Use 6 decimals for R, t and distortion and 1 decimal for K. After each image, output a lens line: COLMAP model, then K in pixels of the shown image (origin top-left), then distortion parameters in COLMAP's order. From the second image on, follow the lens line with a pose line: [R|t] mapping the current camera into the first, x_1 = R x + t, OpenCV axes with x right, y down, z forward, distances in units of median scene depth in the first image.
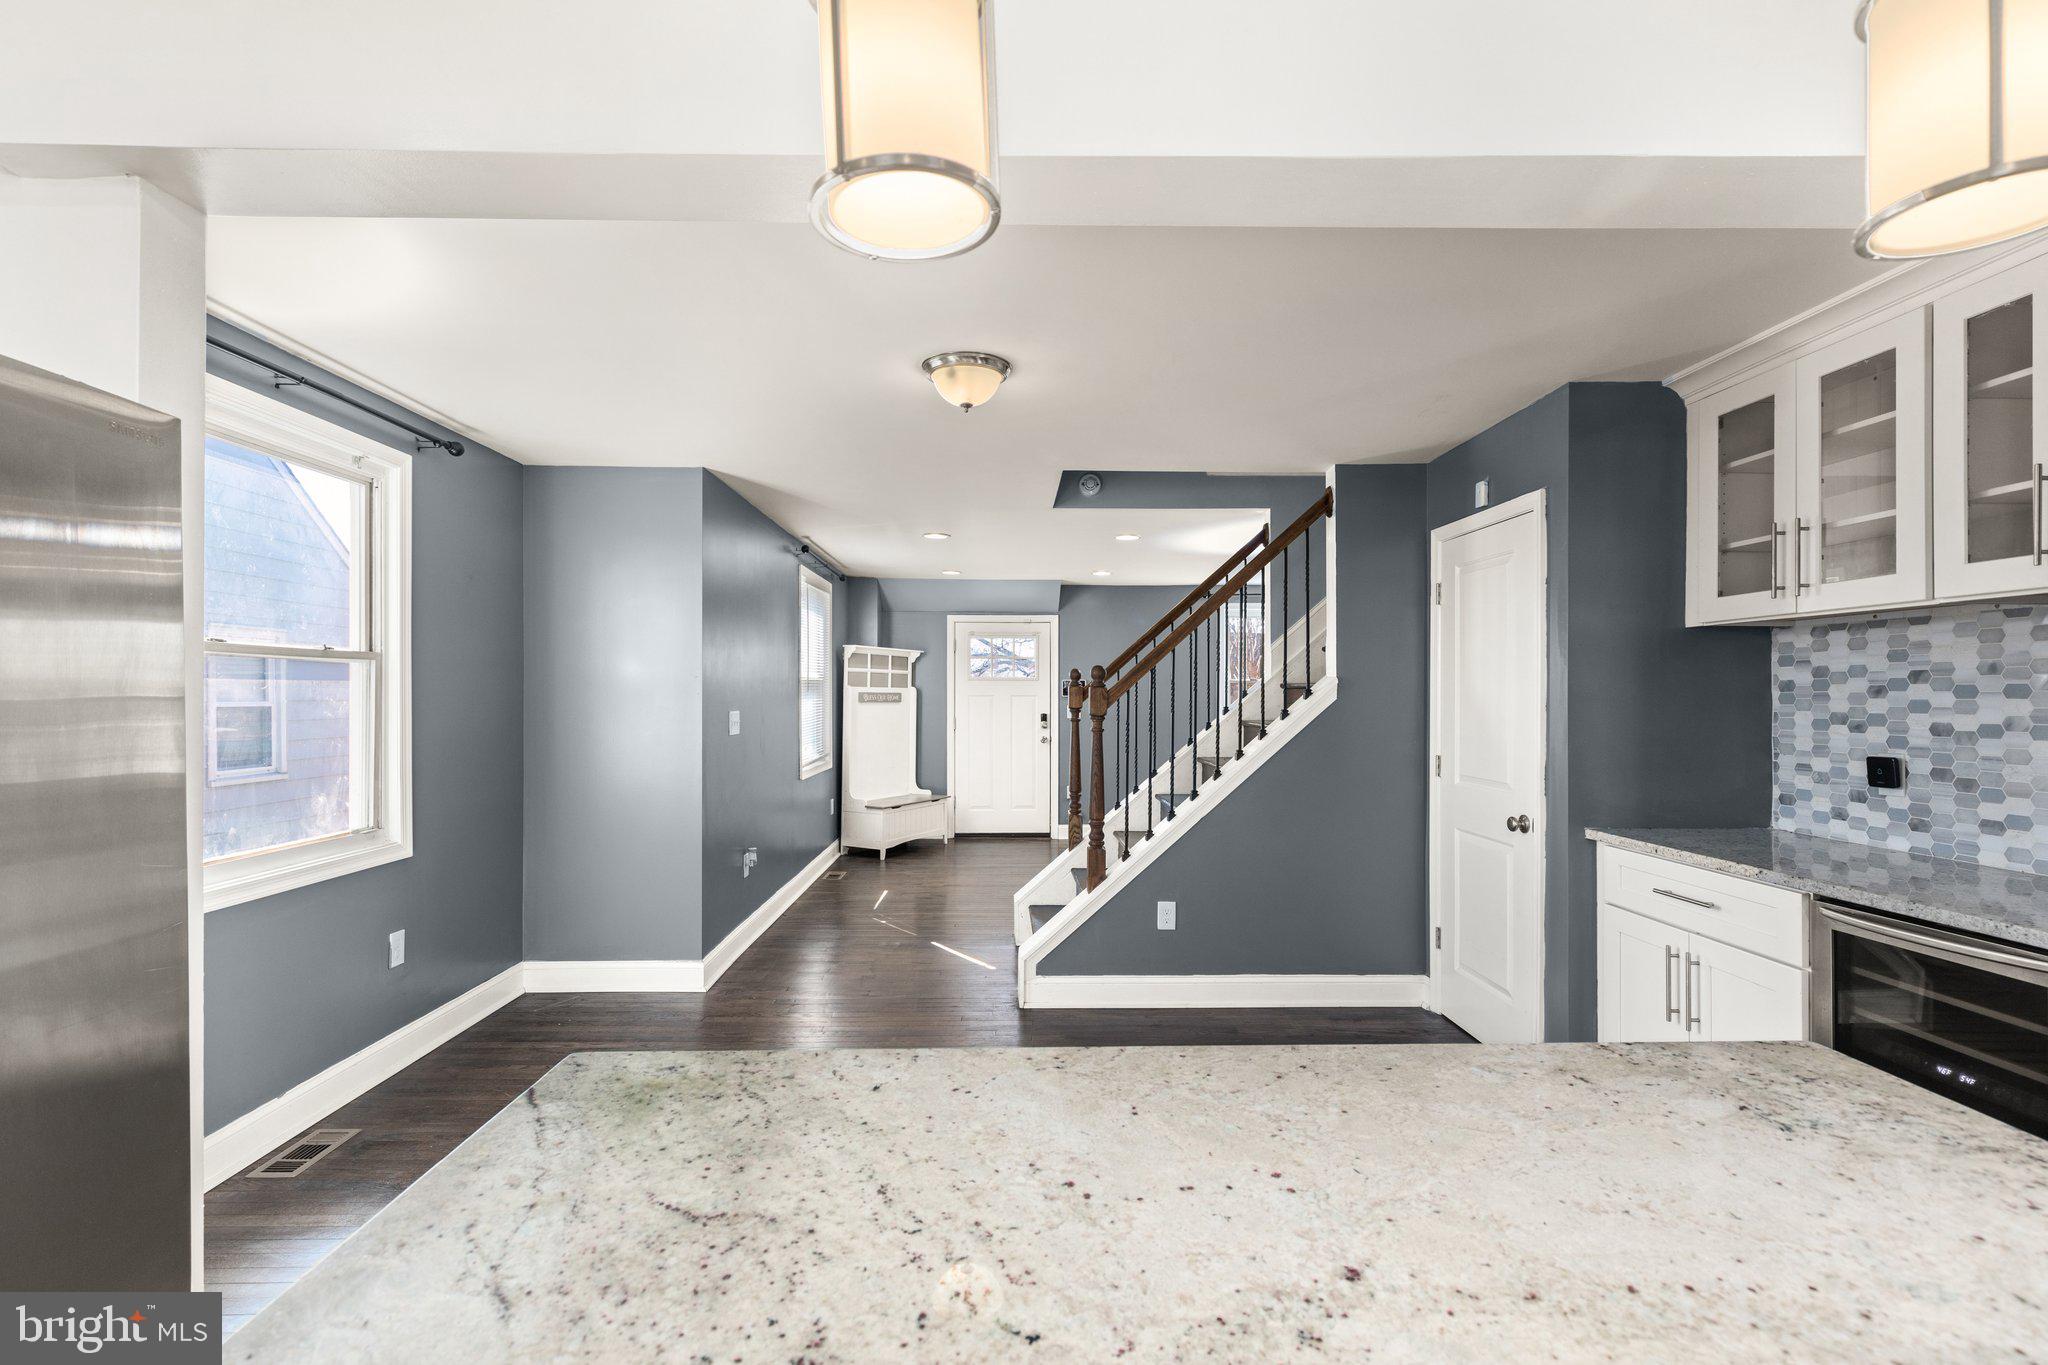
lens RADIAL K [[939.0, 0, 1021.3], [0, 939.0, 718.4], [0, 0, 1]] dist [0.002861, 0.001054]
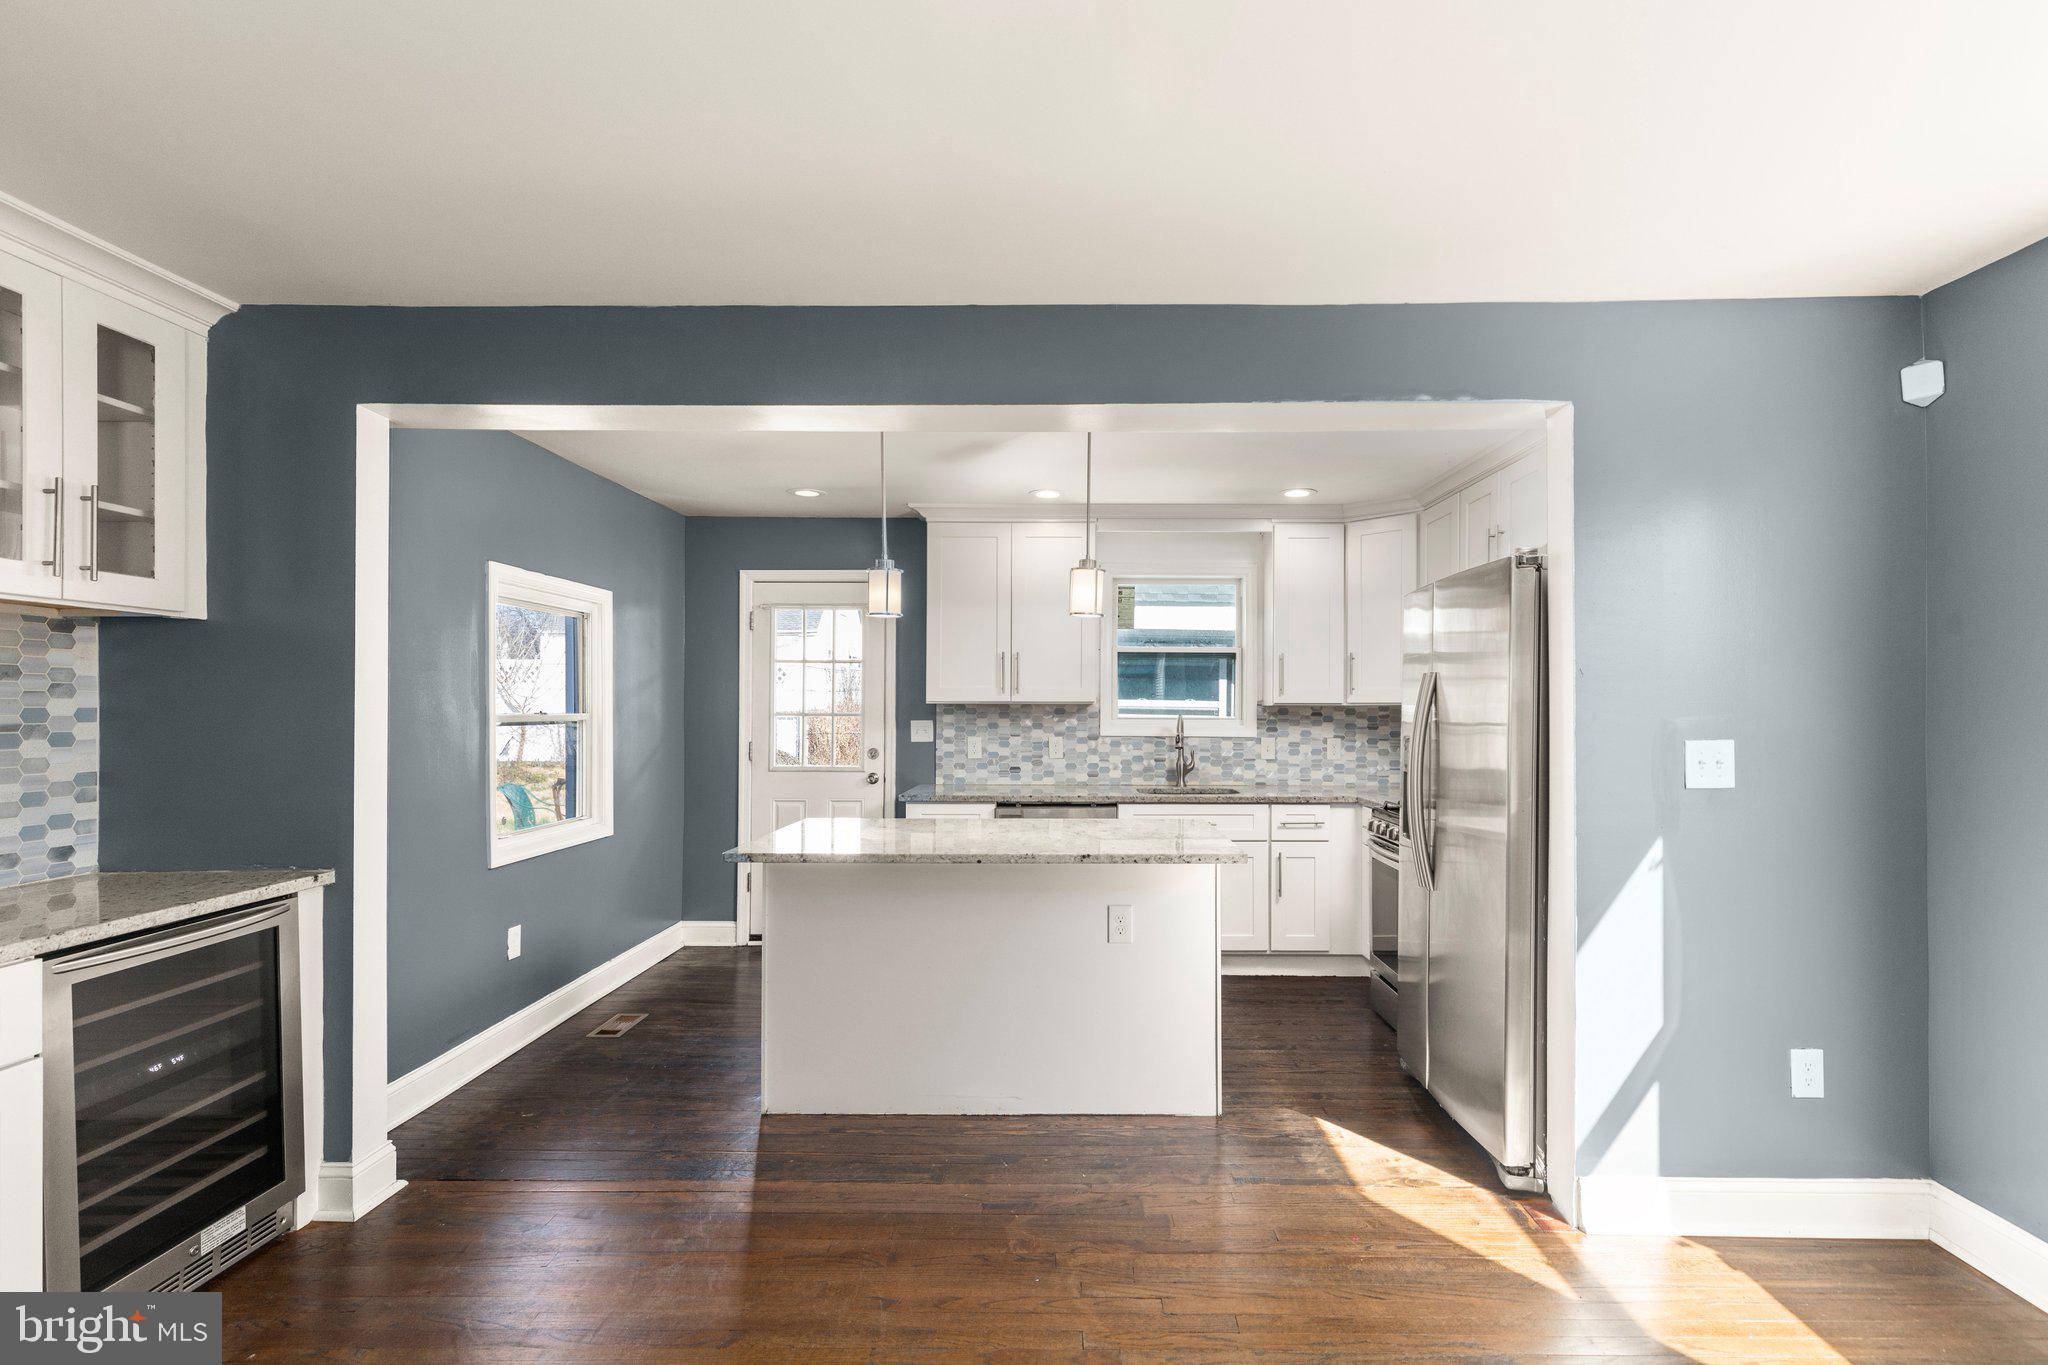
lens RADIAL K [[943.2, 0, 1062.5], [0, 943.2, 693.0], [0, 0, 1]] dist [0.002271, 0.000613]
pose [[-0.999727, 0.001287, 0.023330, -0.027665], [0.001409, 0.999985, 0.005248, -0.032814], [-0.023323, 0.005280, -0.999714, 1.675623]]
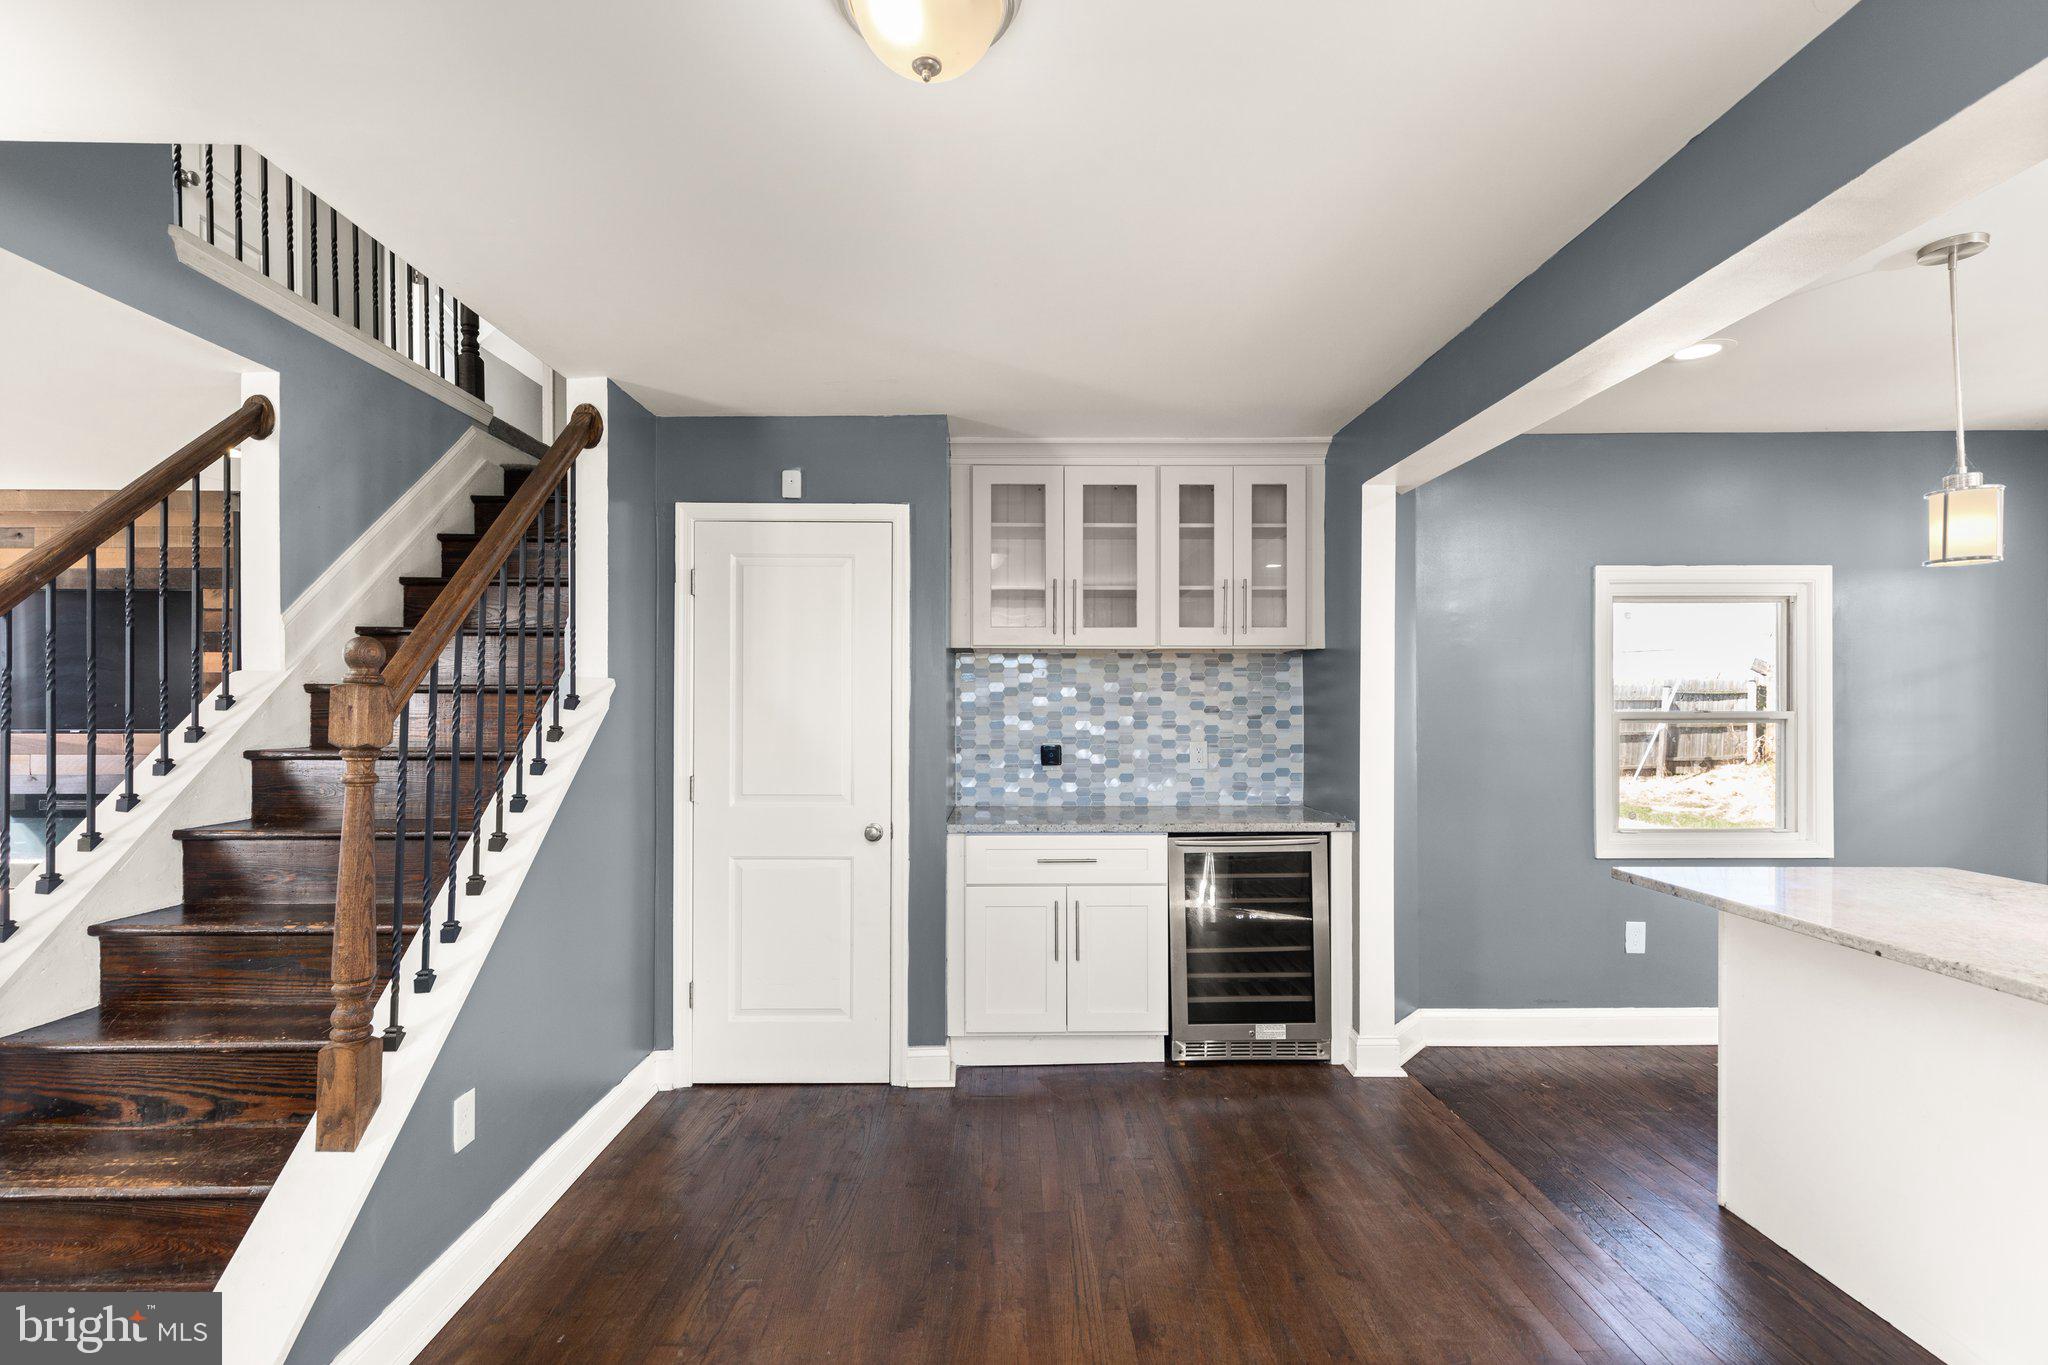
lens RADIAL K [[924.6, 0, 1018.4], [0, 924.6, 699.3], [0, 0, 1]] dist [0.005490, 0.000665]
pose [[0.007046, 0.005299, 0.999961, -0.620800], [0.023978, 0.999698, -0.005467, -0.027554], [-0.999688, 0.024016, 0.006916, 1.166720]]
